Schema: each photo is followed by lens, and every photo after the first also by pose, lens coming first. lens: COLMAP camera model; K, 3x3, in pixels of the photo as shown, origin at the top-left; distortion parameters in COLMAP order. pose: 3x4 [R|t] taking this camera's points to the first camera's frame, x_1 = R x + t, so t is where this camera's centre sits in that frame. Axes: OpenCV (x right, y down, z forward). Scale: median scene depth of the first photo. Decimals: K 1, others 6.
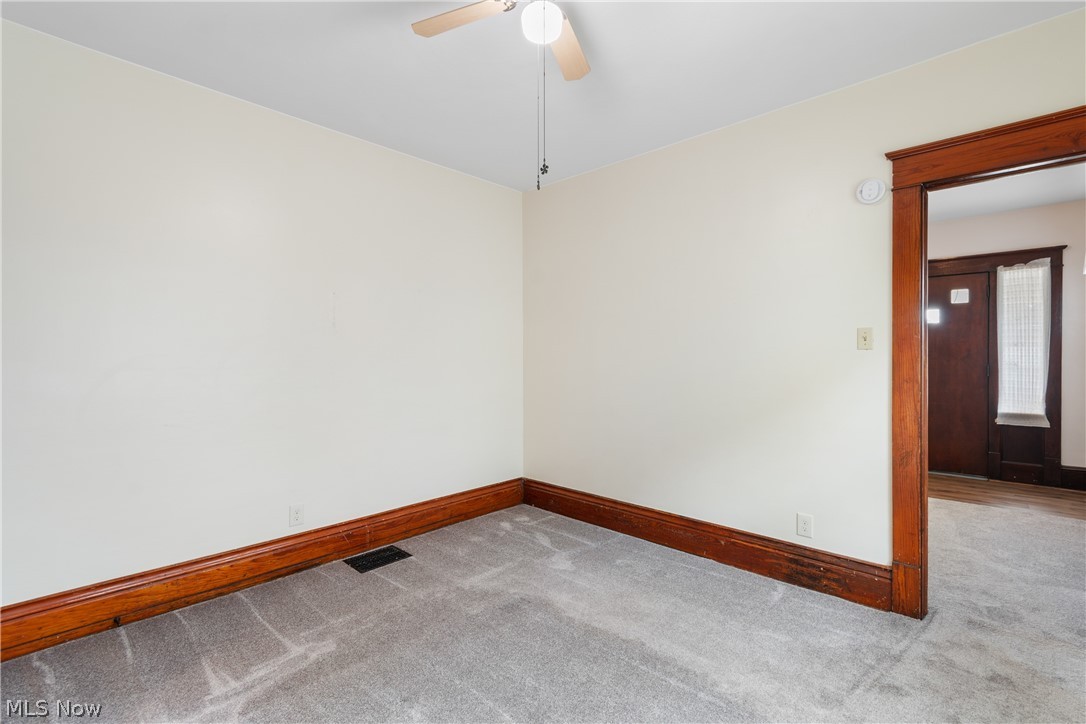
lens RADIAL K [[486.4, 0, 553.2], [0, 486.4, 361.5], [0, 0, 1]] dist [-0.001574, -0.000130]
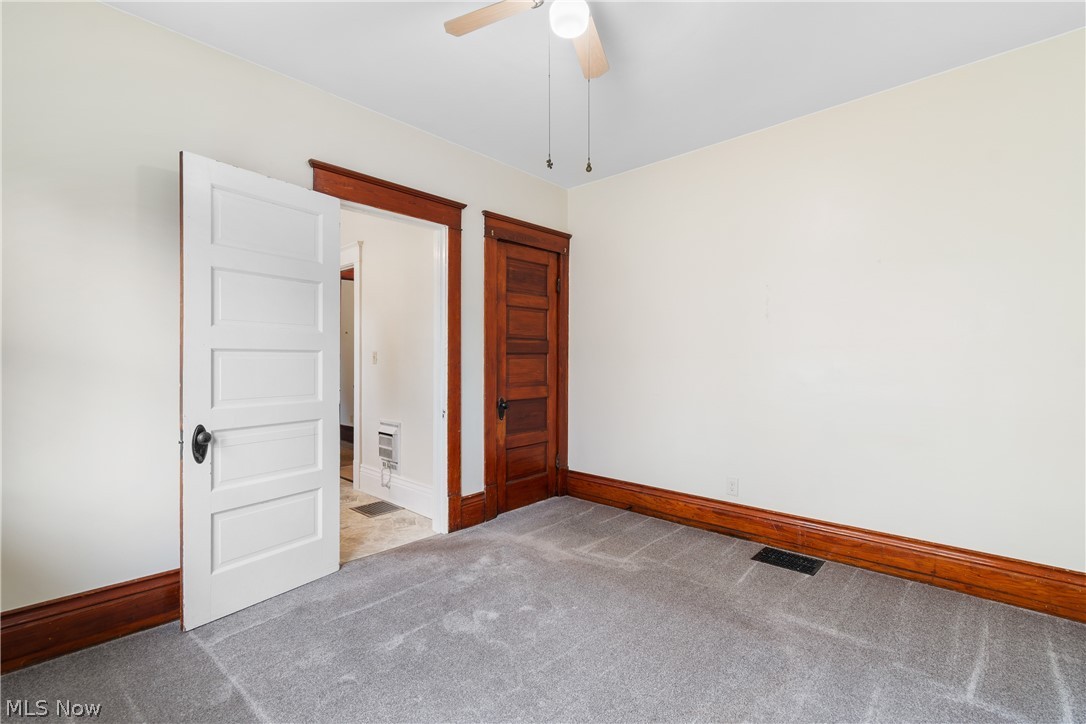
lens RADIAL K [[486.4, 0, 553.2], [0, 486.4, 361.5], [0, 0, 1]] dist [-0.001574, -0.000130]
pose [[0.000649, 0.004281, -0.999991, 0.615634], [-0.006743, 0.999968, 0.004277, 0.020663], [0.999977, 0.006740, 0.000678, 0.579559]]
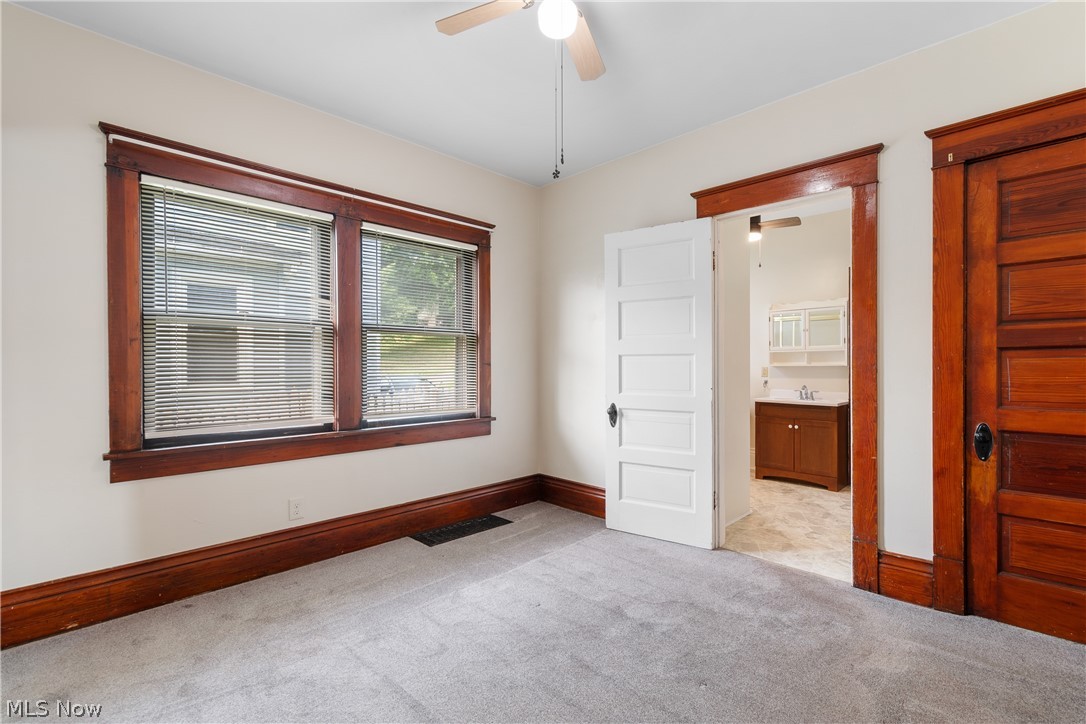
lens RADIAL K [[486.4, 0, 553.2], [0, 486.4, 361.5], [0, 0, 1]] dist [-0.001574, -0.000130]
pose [[-0.999674, 0.008693, 0.024018, -0.015907], [0.008851, 0.999940, 0.006479, 0.014566], [-0.023961, 0.006689, -0.999691, 1.229306]]
